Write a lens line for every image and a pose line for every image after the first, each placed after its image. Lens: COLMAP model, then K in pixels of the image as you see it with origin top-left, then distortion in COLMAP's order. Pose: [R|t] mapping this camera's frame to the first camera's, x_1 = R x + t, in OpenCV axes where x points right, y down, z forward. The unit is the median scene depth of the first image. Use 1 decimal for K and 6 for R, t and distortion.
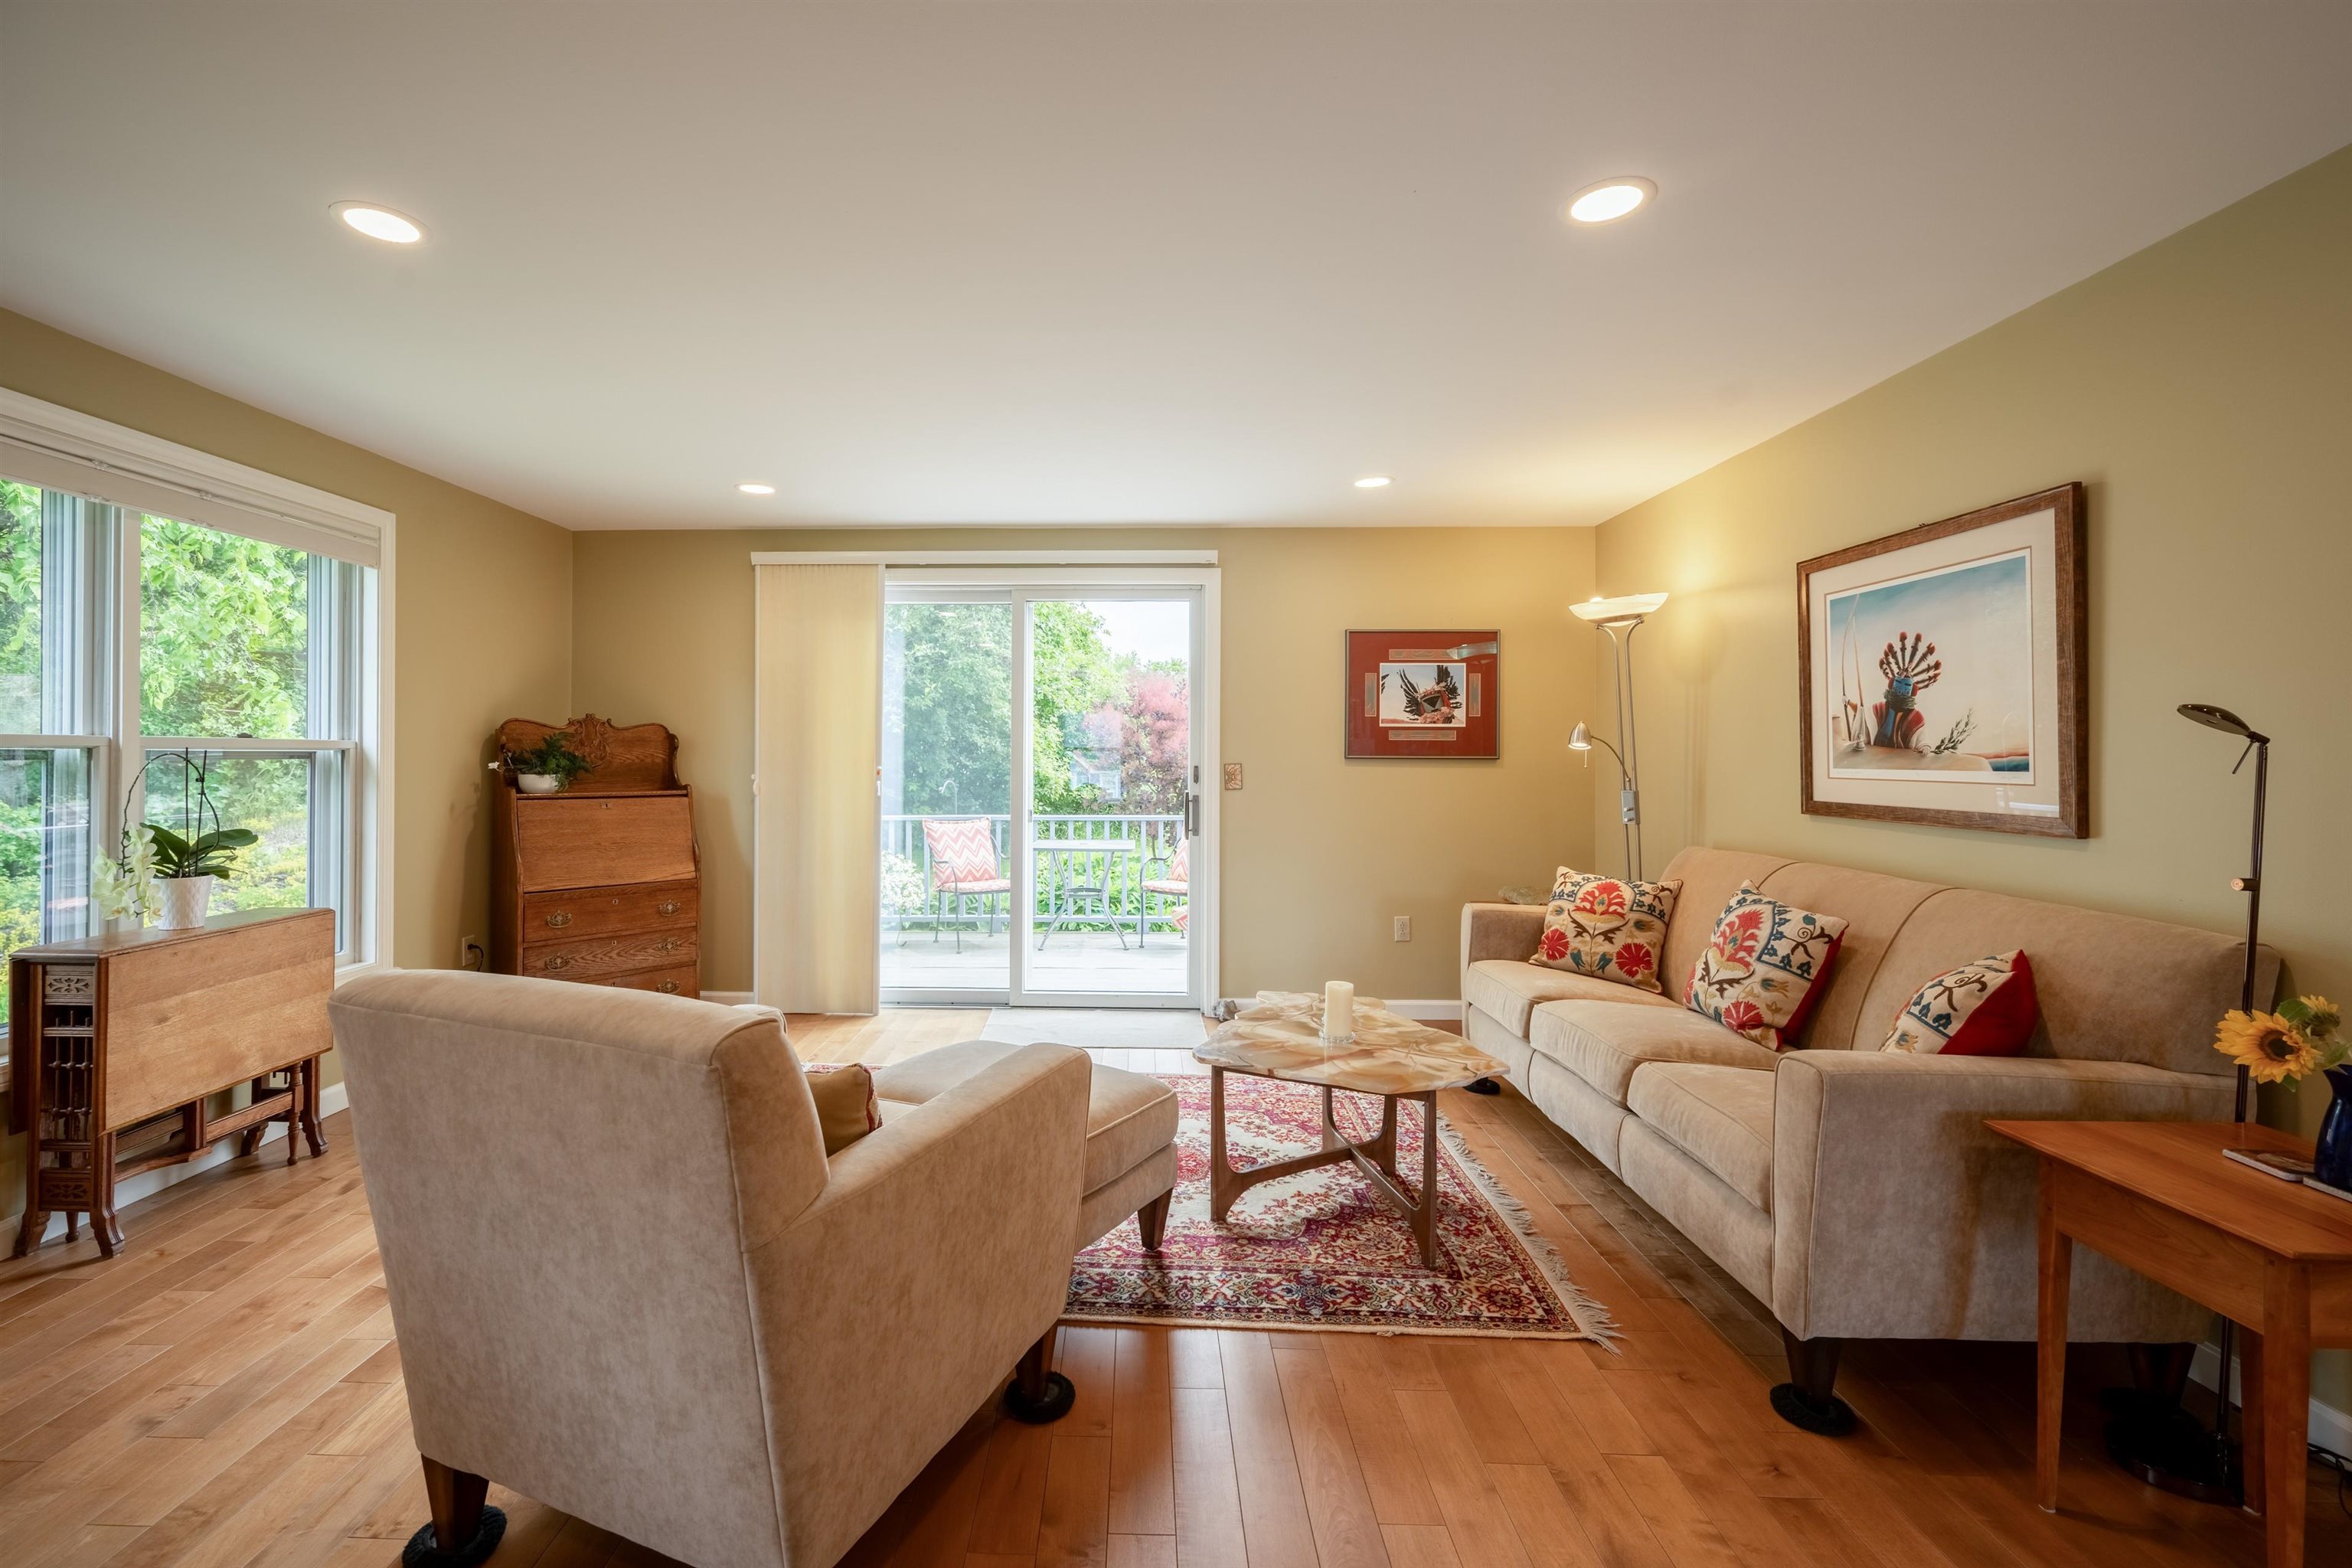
lens RADIAL K [[1017.1, 0, 1106.1], [0, 1017.1, 753.9], [0, 0, 1]] dist [-0.000823, -0.000153]
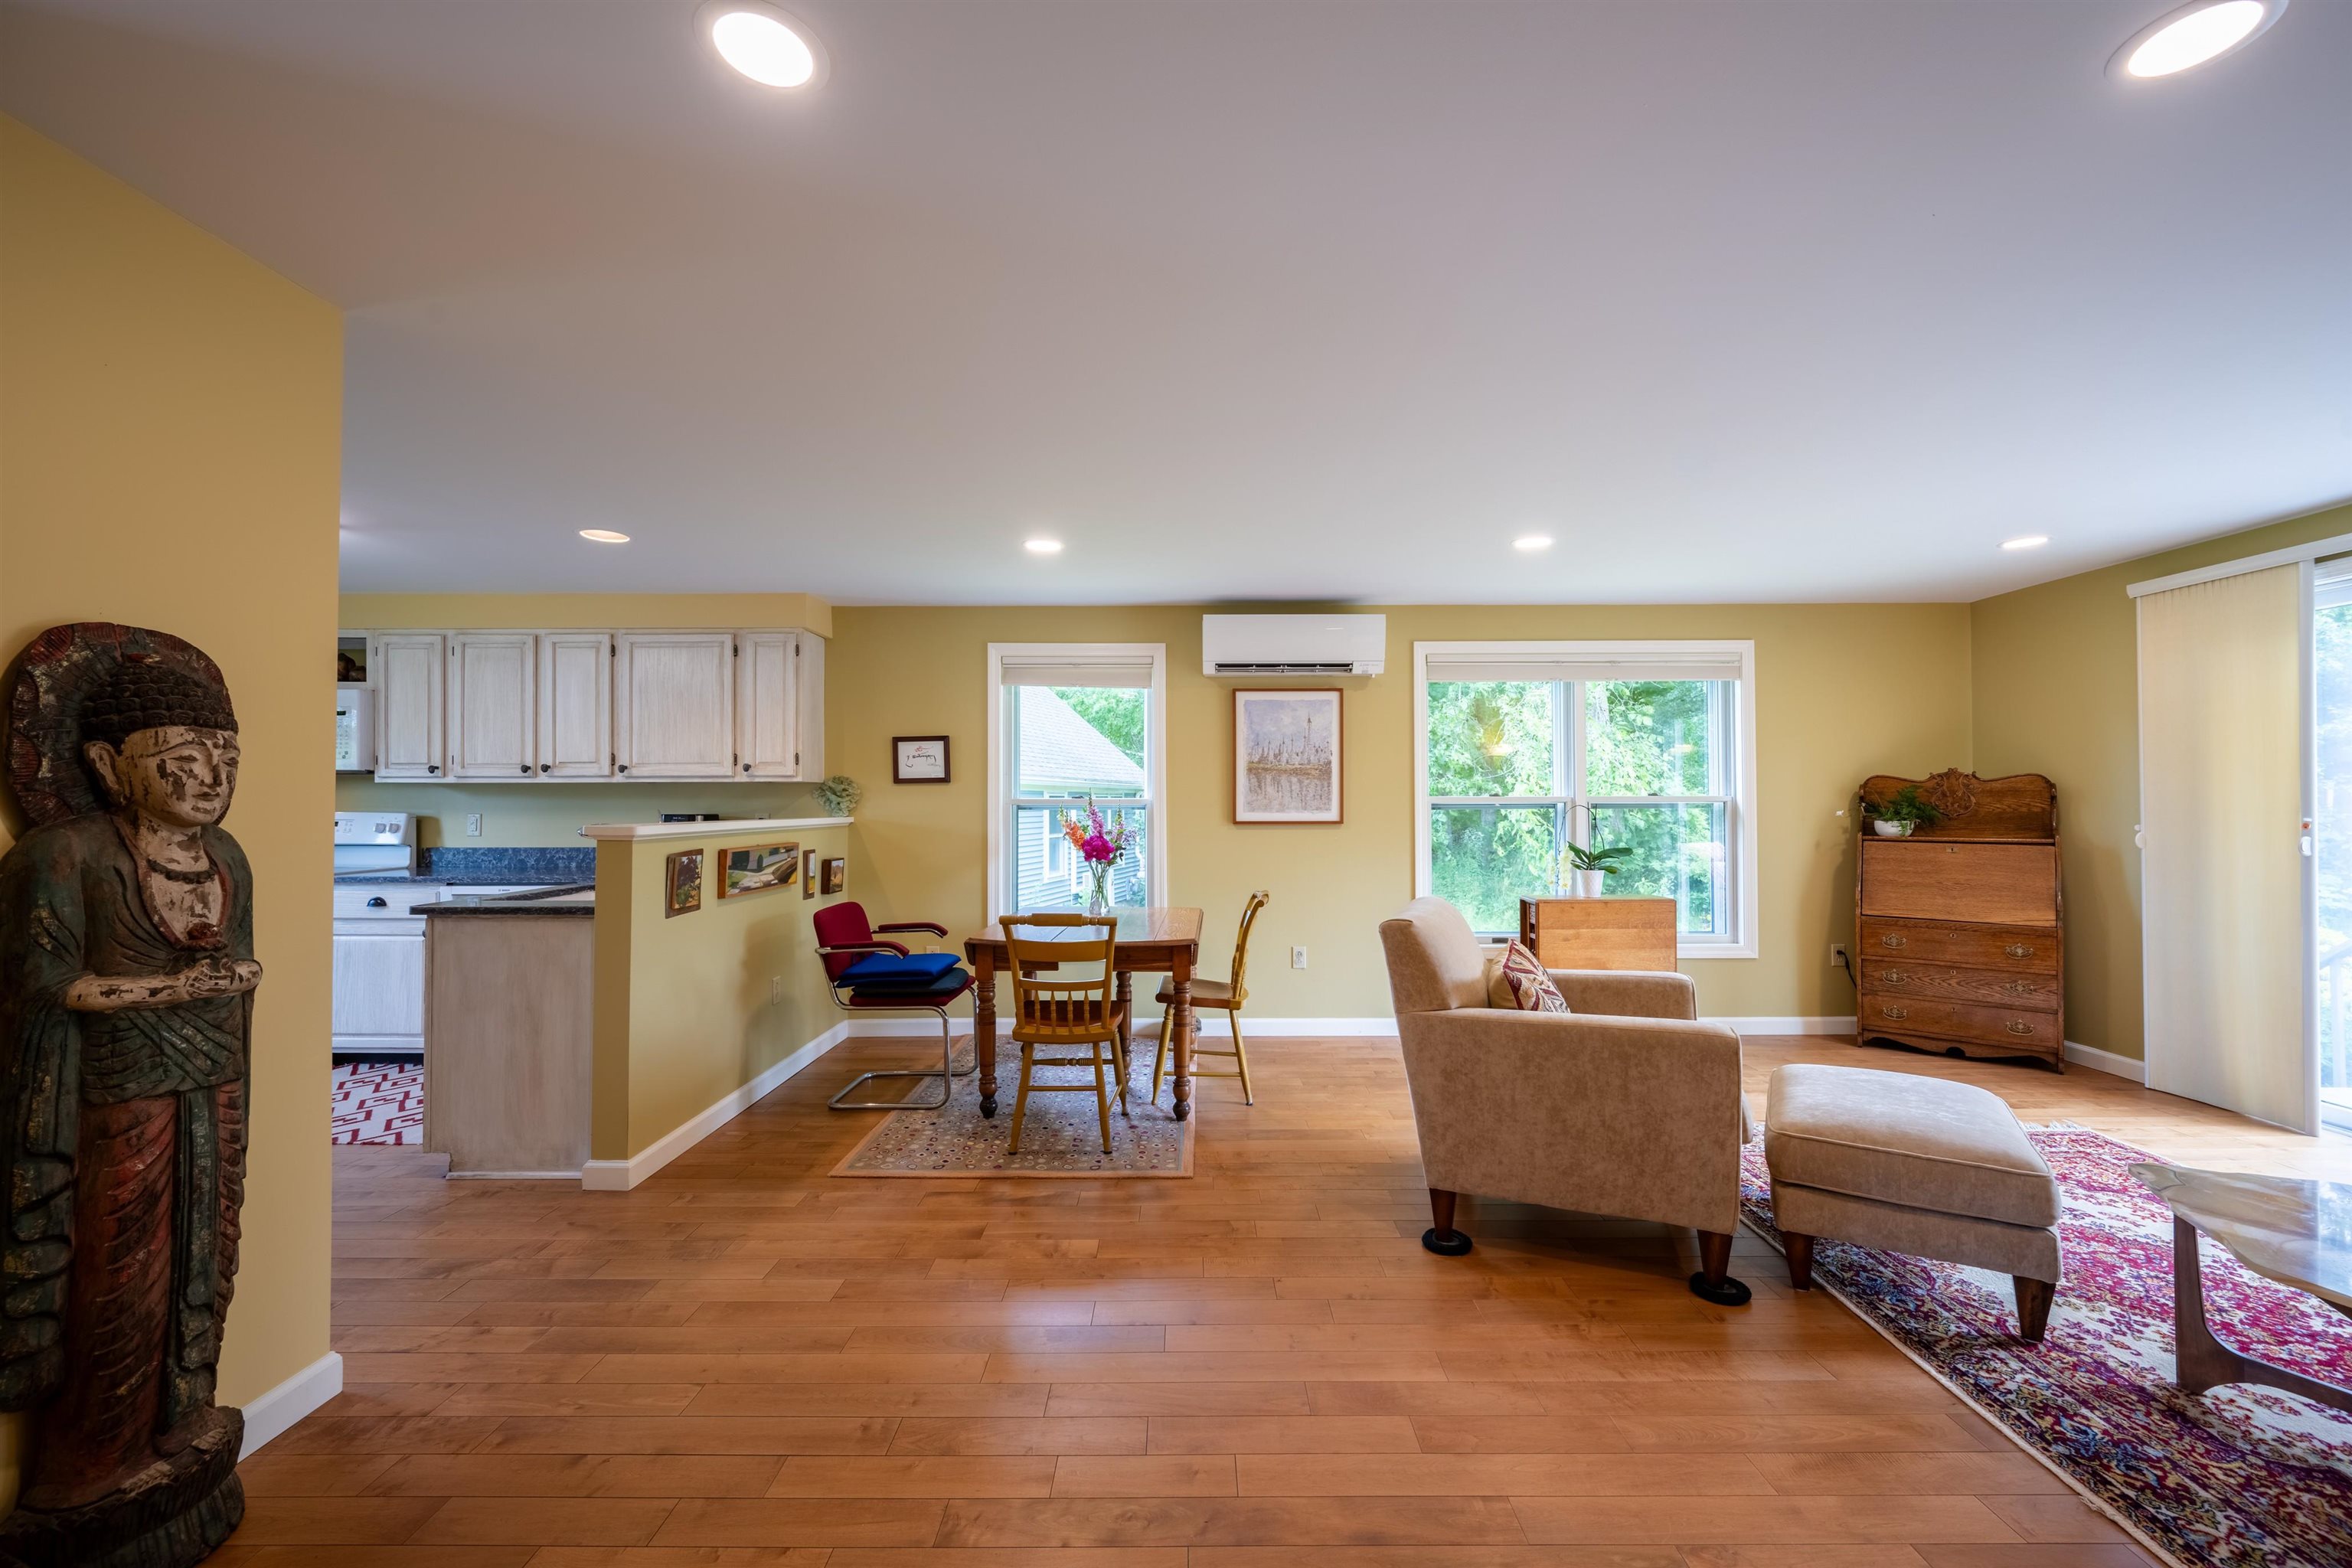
lens RADIAL K [[929.4, 0, 1188.3], [0, 929.4, 788.8], [0, 0, 1]] dist [-0.001365, 0.000577]
pose [[0.031714, -0.019407, -0.999309, 0.639430], [0.004360, 0.999805, -0.019279, -0.000644], [0.999487, -0.003746, 0.031793, 0.153077]]
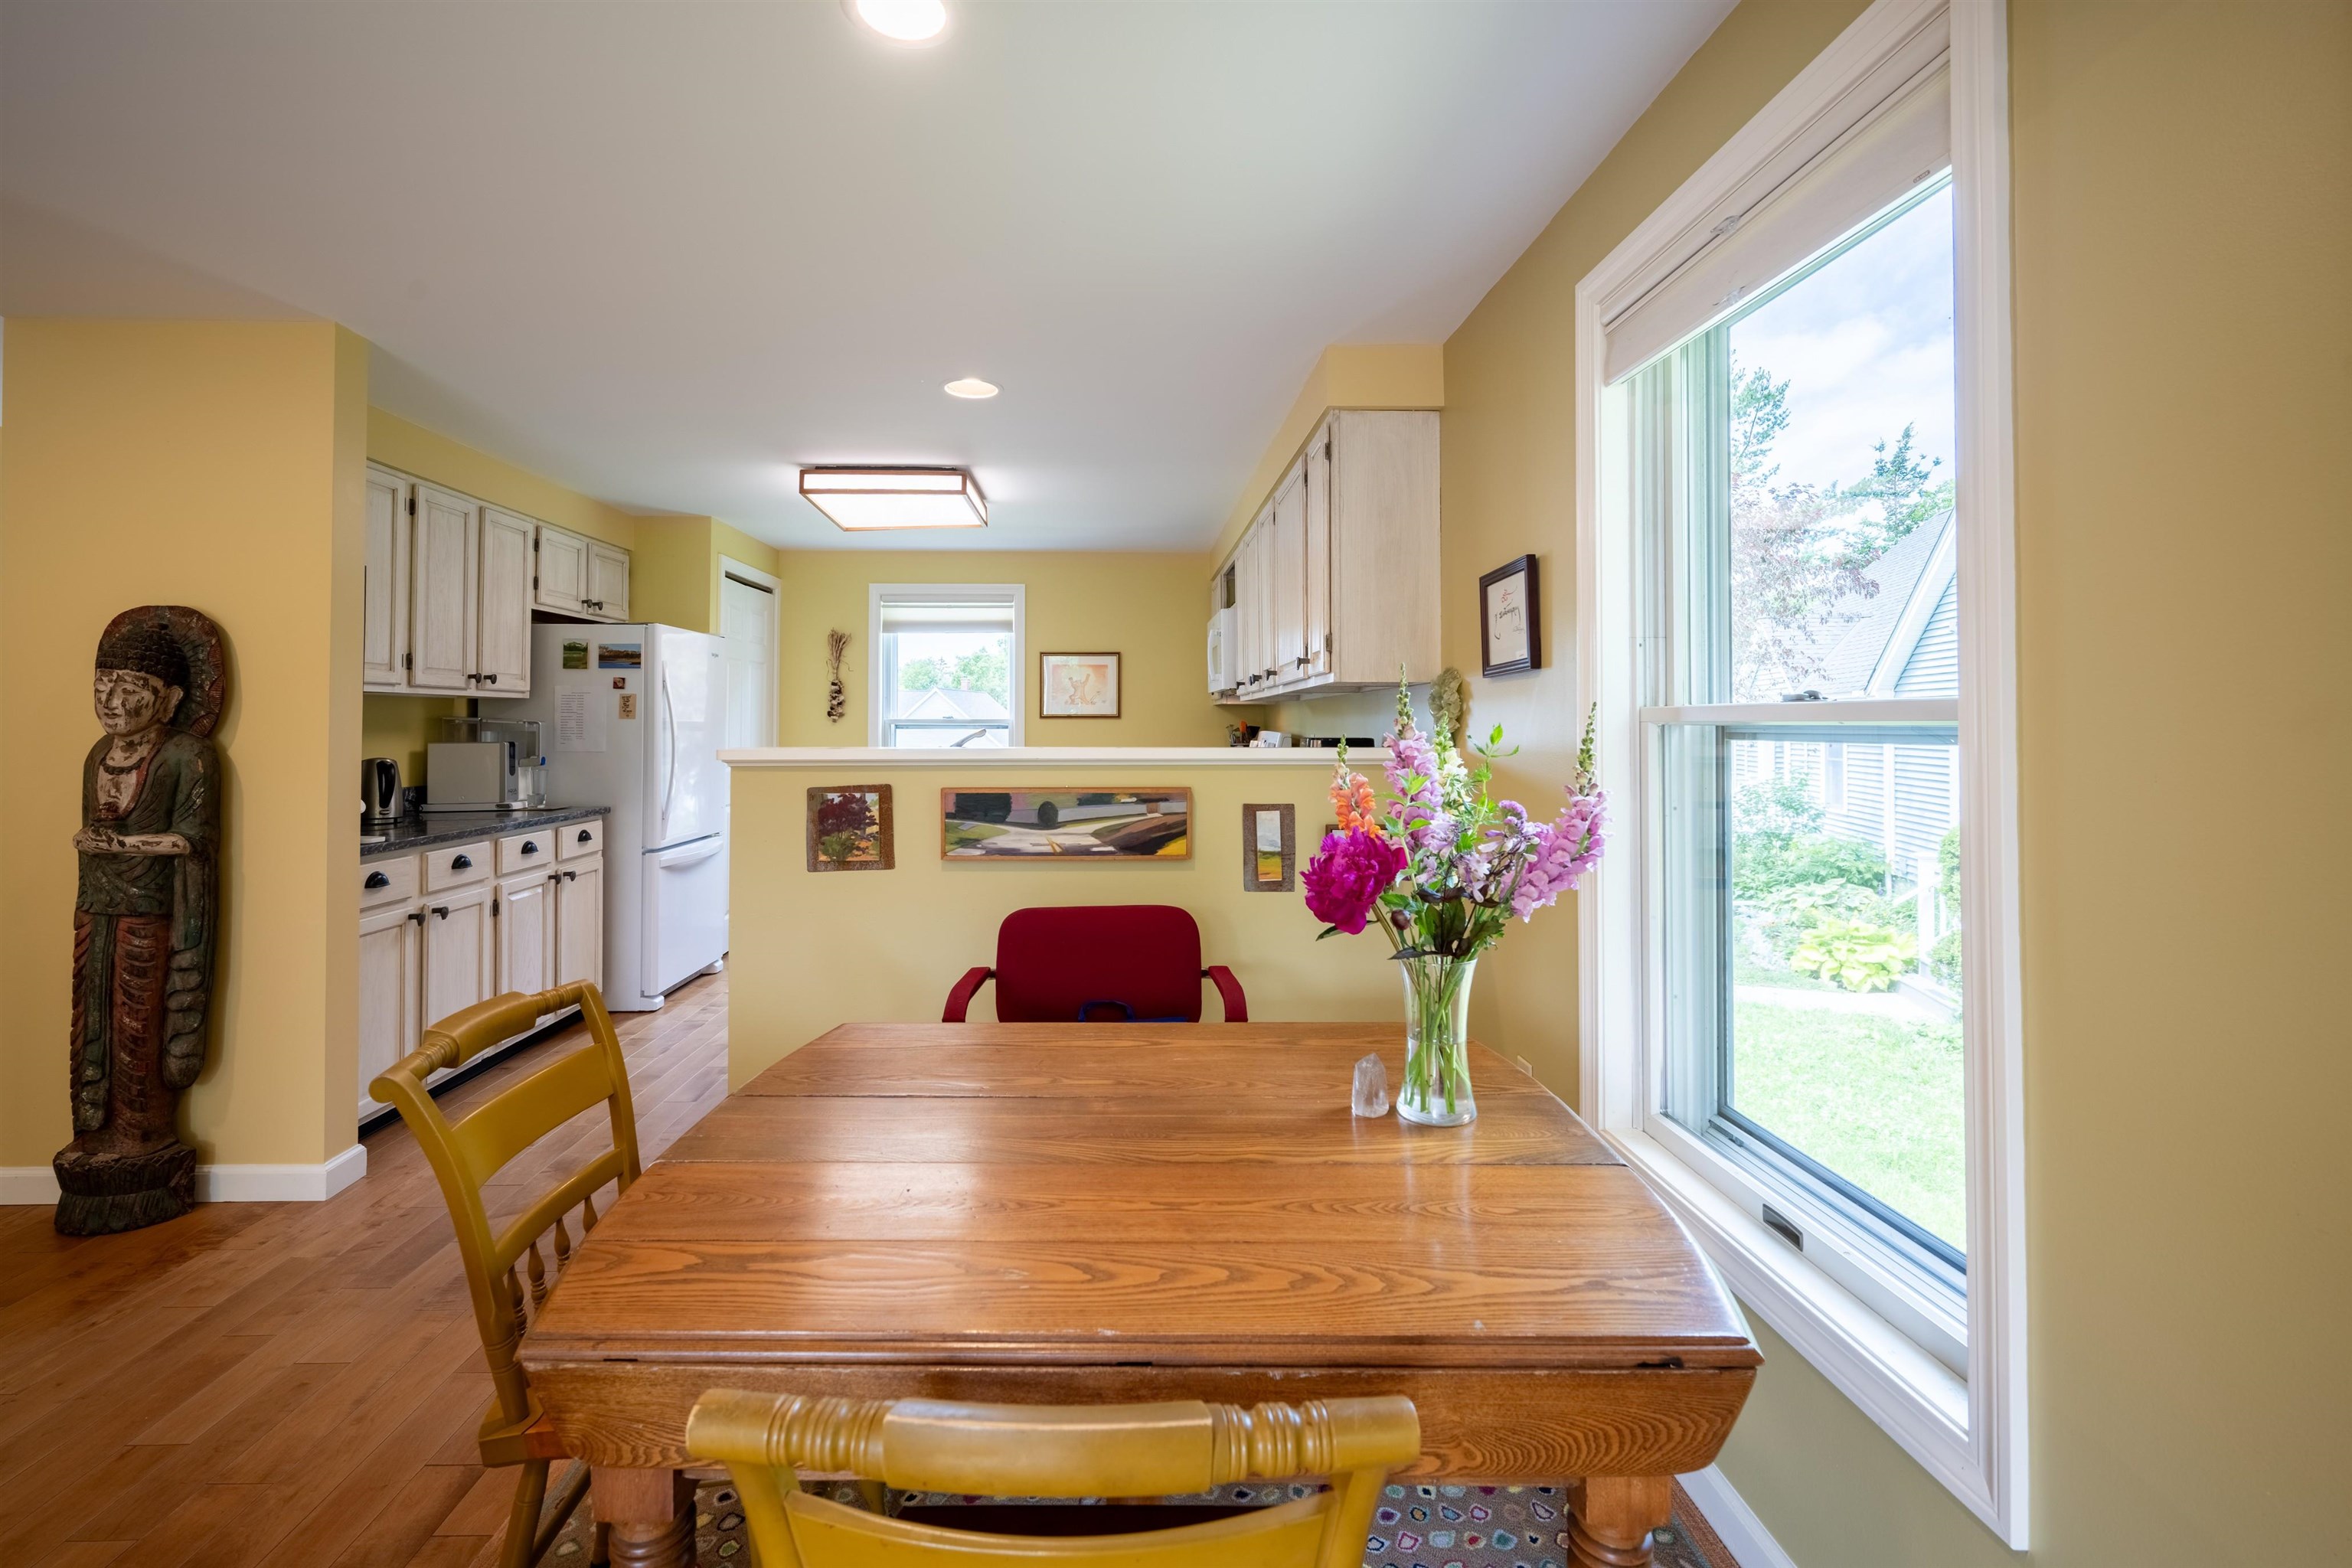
lens RADIAL K [[1013.7, 0, 1150.6], [0, 1013.7, 706.1], [0, 0, 1]] dist [-0.005877, 0.000981]
pose [[-0.998512, -0.005093, -0.054290, -0.514187], [-0.003885, 0.999743, -0.022343, -0.001195], [0.054390, -0.022099, -0.998275, 0.443782]]
